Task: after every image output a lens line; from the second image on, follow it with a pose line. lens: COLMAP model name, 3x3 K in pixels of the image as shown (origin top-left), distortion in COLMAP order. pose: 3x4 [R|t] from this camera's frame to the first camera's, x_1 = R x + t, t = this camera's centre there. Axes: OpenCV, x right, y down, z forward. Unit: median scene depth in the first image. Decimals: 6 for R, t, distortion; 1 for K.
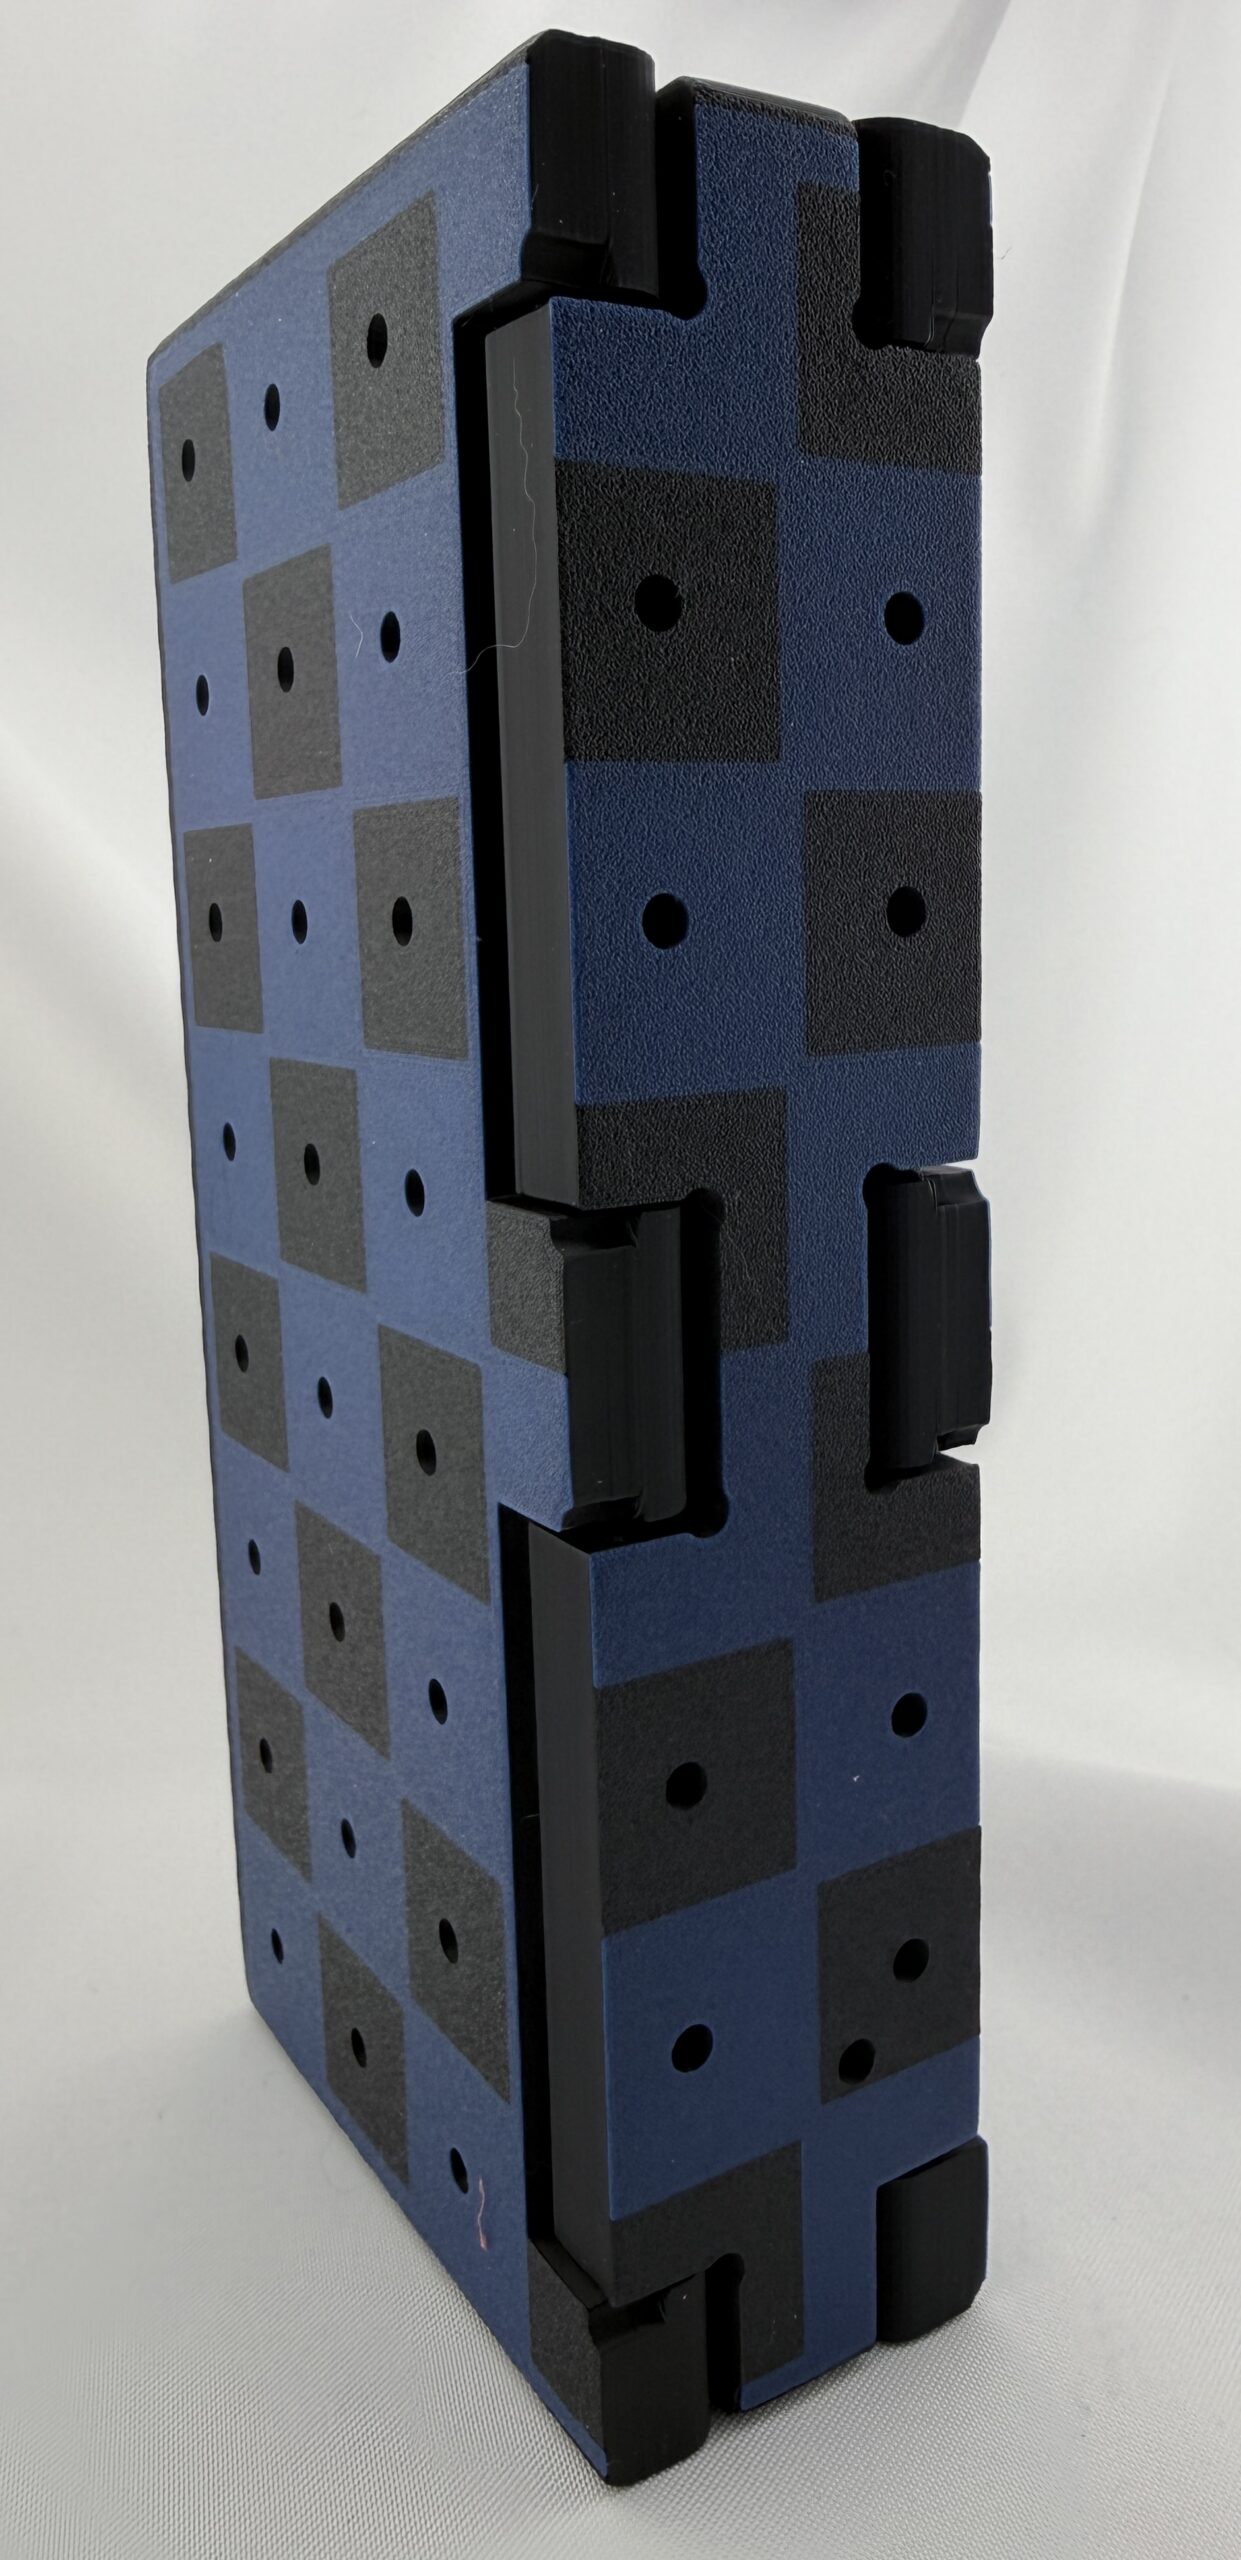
lens RADIAL K [[1906.5, 0, 555.6], [0, 1906.5, 1181.1], [0, 0, 1]] dist [-0.091759, 0.091392]
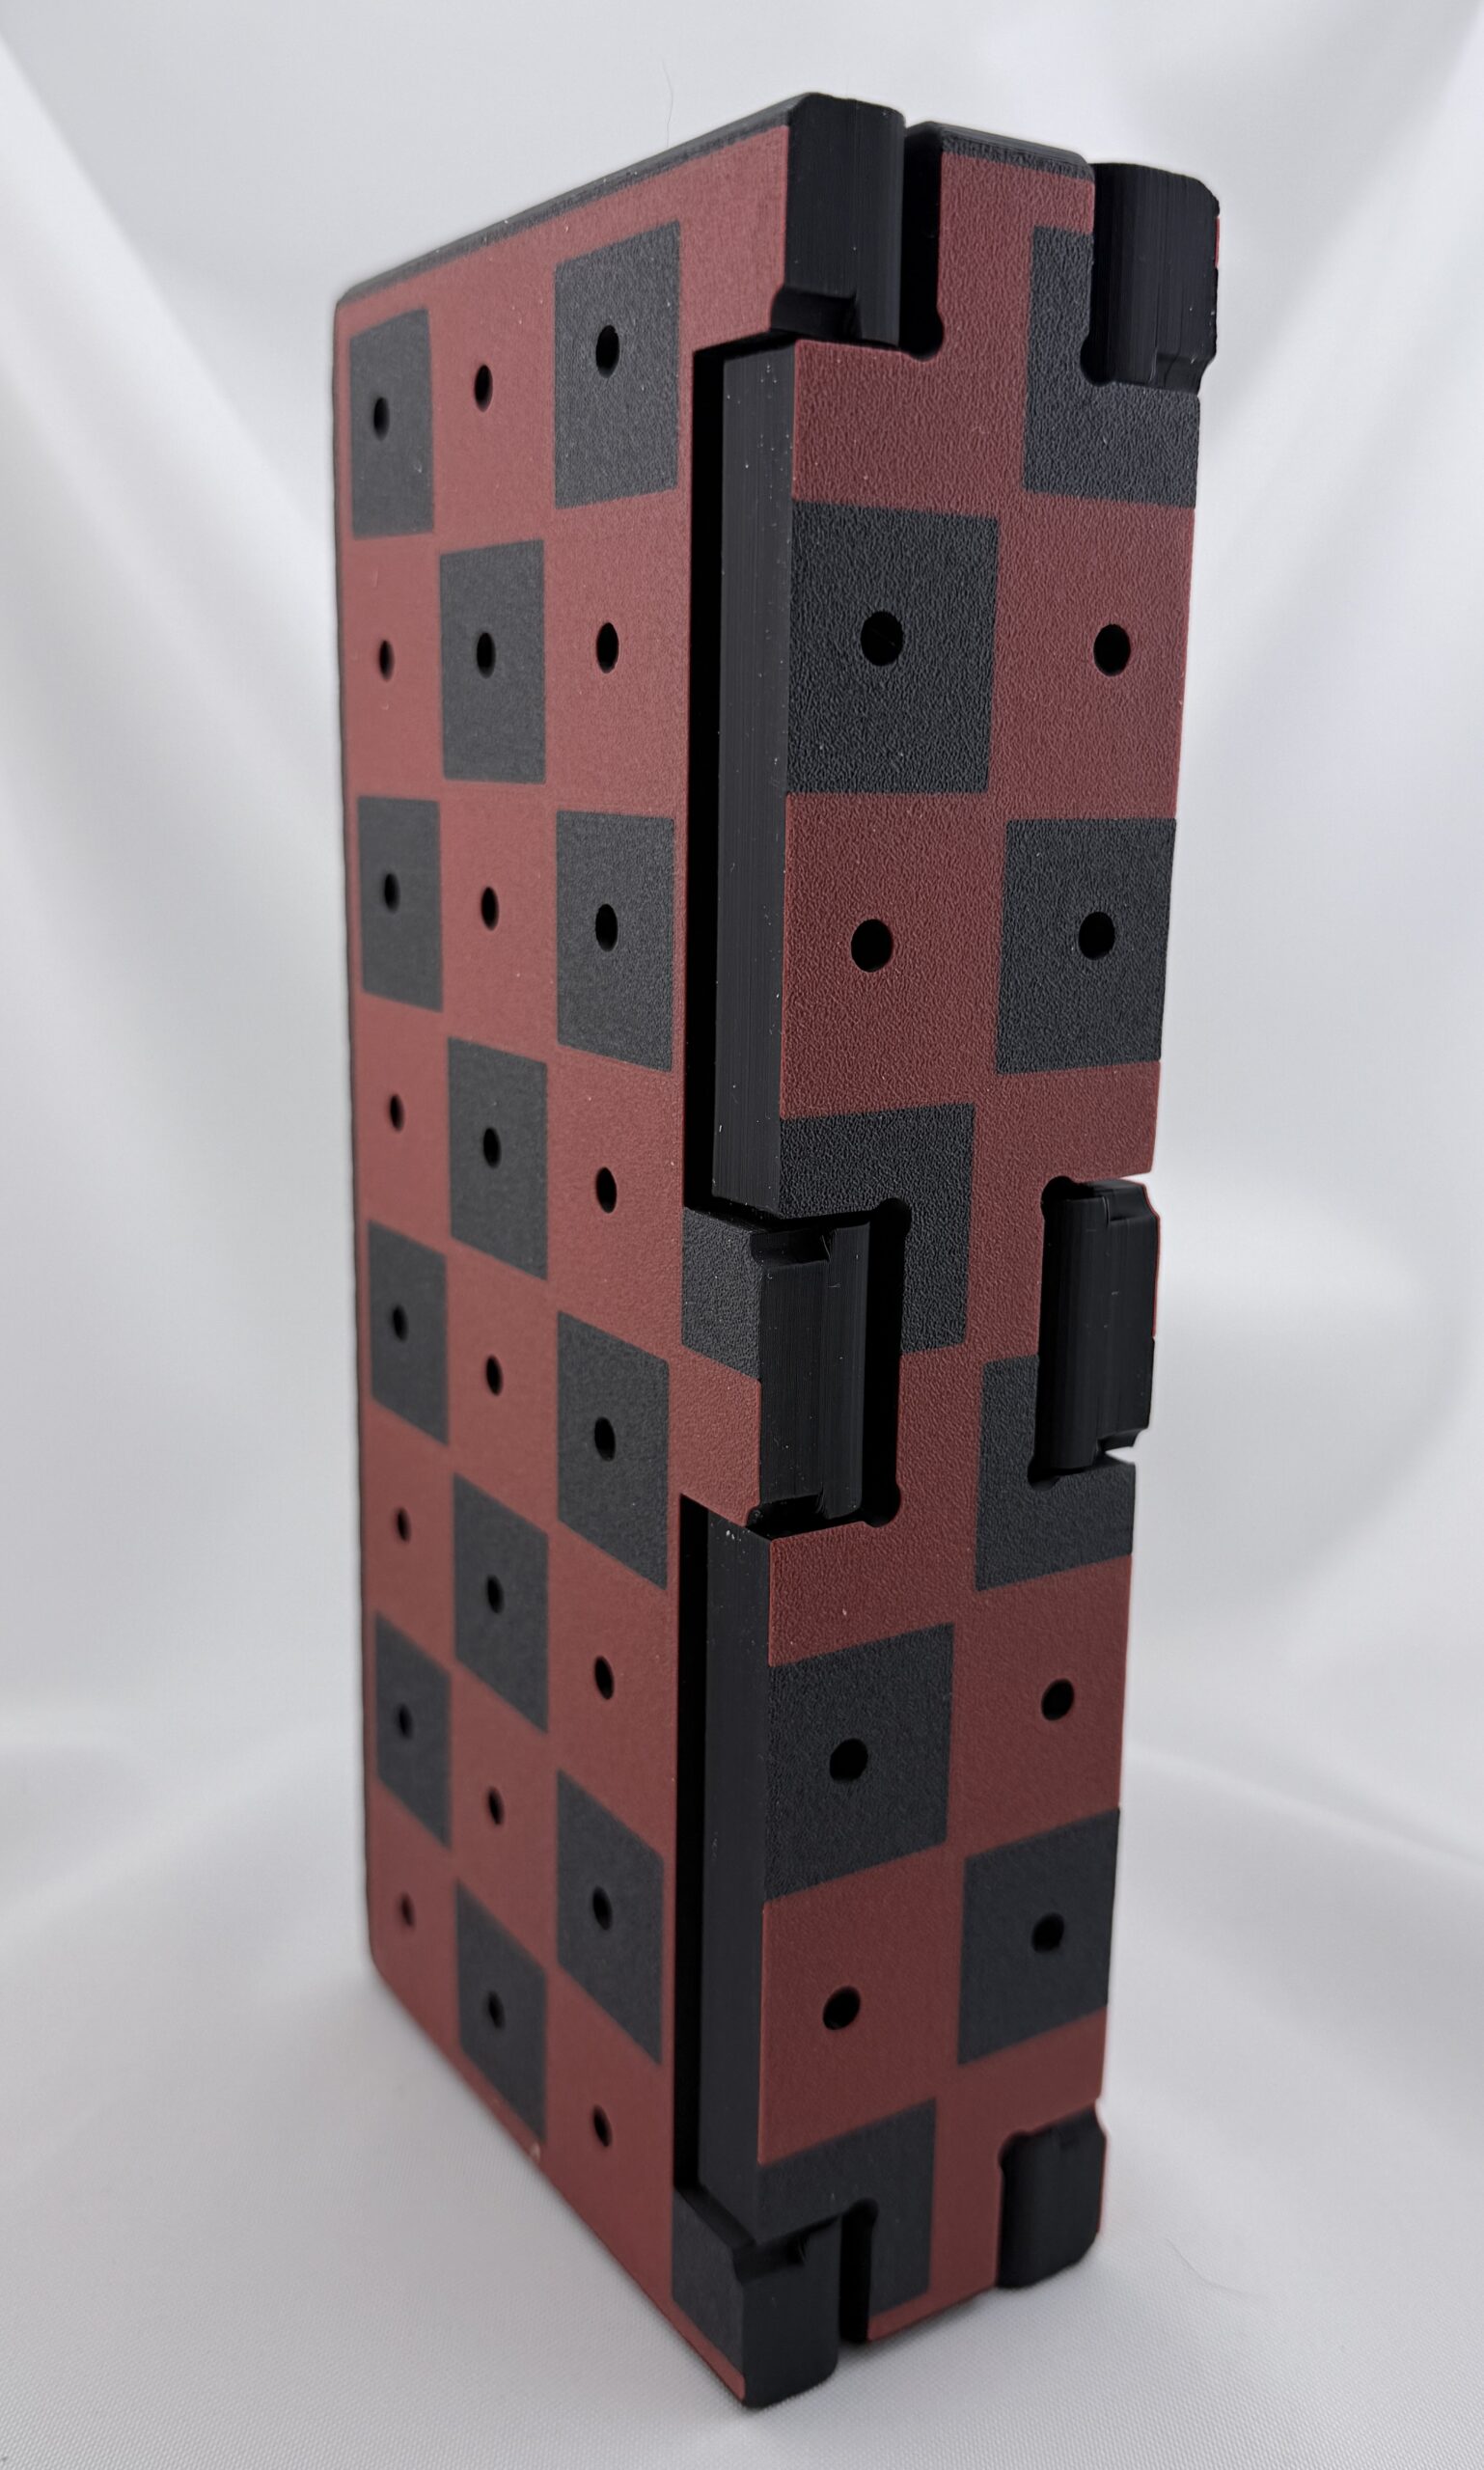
lens RADIAL K [[2166.0, 0, 742.0], [0, 2166.0, 1235.0], [0, 0, 1]] dist [-0.002670, -0.180118]
pose [[0.997774, 0.029639, 0.059732, -0.068176], [-0.034438, 0.996120, 0.080987, -0.064894], [-0.057100, -0.082864, 0.994924, -0.158527]]
